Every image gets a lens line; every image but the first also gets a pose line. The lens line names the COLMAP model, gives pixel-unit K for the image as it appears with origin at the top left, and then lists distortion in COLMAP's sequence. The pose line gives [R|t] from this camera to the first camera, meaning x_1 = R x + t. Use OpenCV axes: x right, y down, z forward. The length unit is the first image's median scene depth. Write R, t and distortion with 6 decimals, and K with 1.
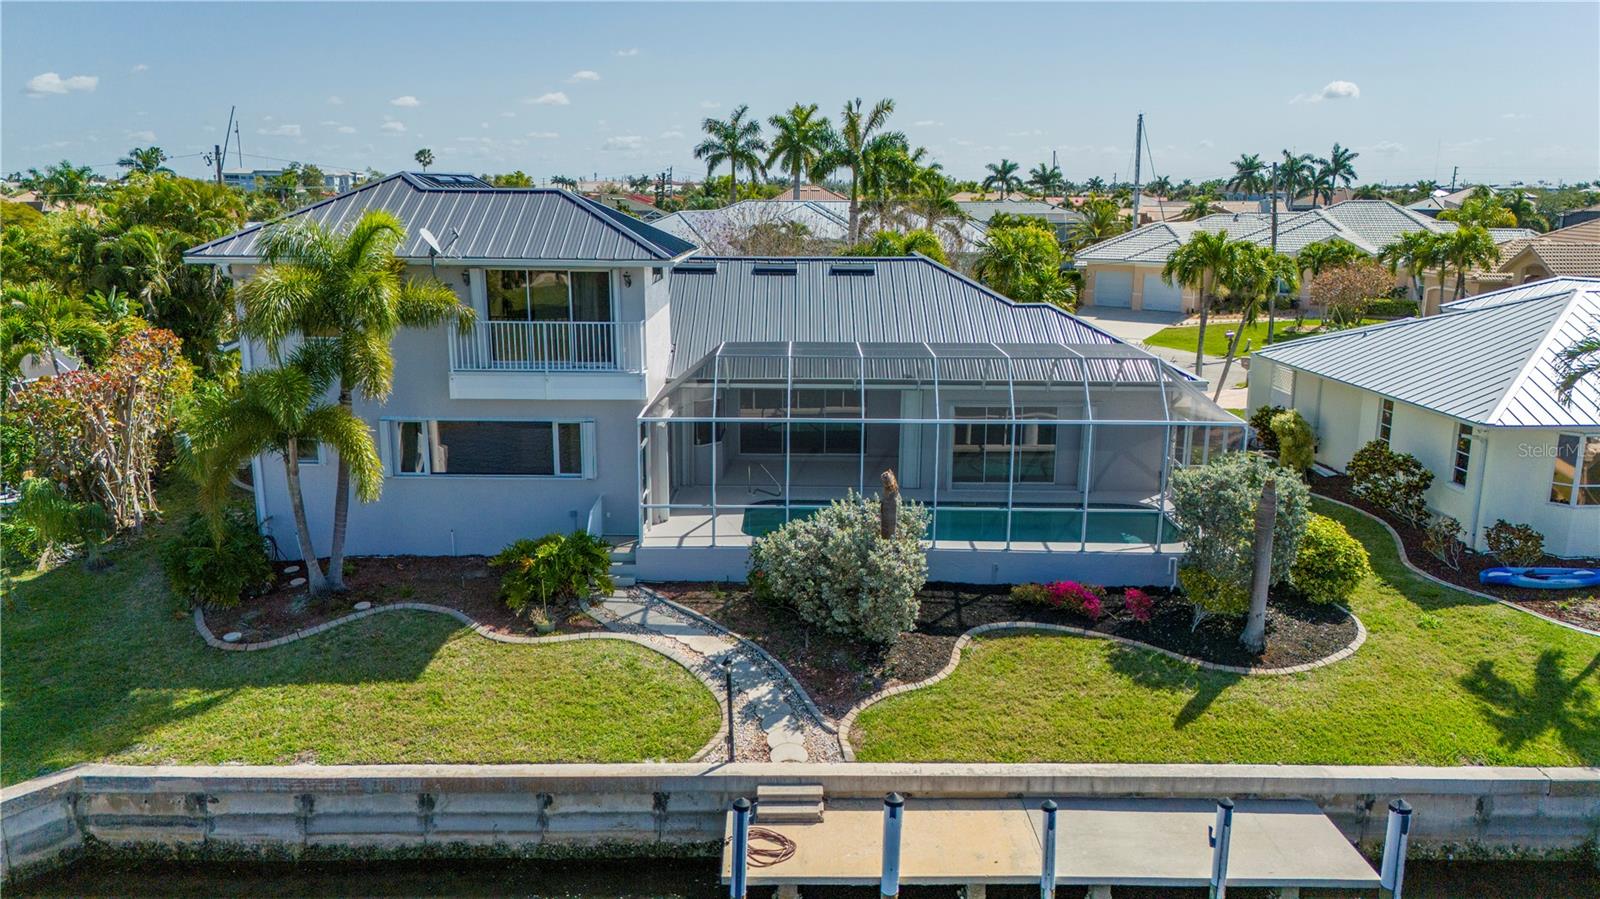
lens RADIAL K [[1169.7, 0, 800.0], [0, 1169.7, 449.5], [0, 0, 1]] dist [0.067523, -0.069146]
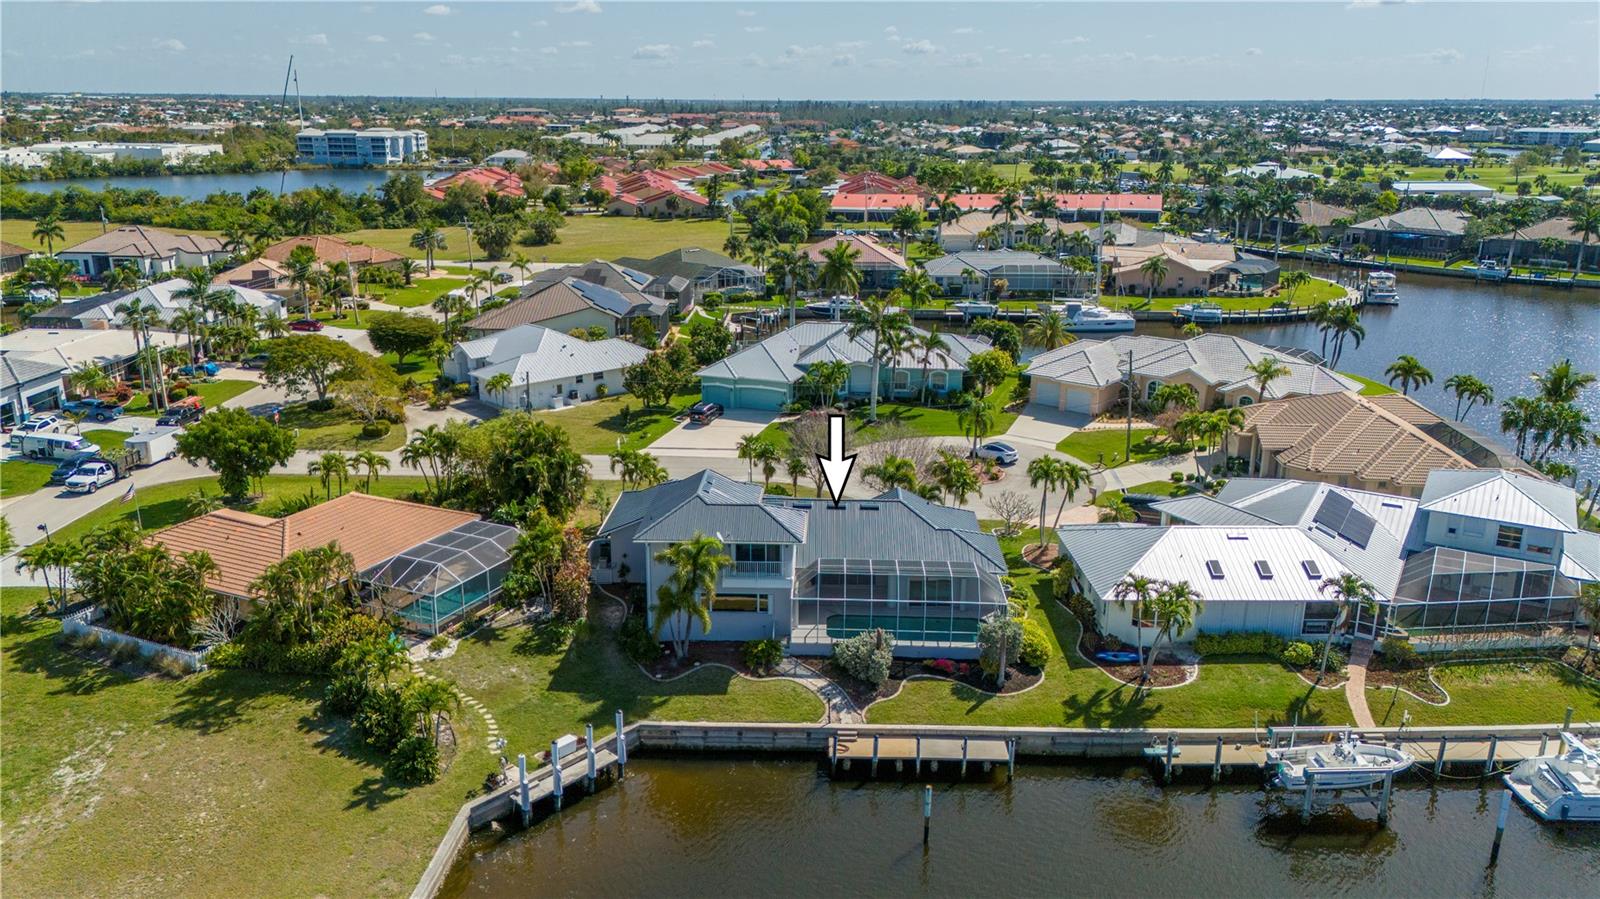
lens RADIAL K [[1170.8, 0, 800.0], [0, 1170.8, 449.5], [0, 0, 1]] dist [0.093985, -0.072539]
pose [[0.999662, 0.007487, -0.024912, -0.056291], [-0.005729, 0.997537, 0.069908, -0.646766], [0.025374, -0.069742, 0.997242, -1.984529]]
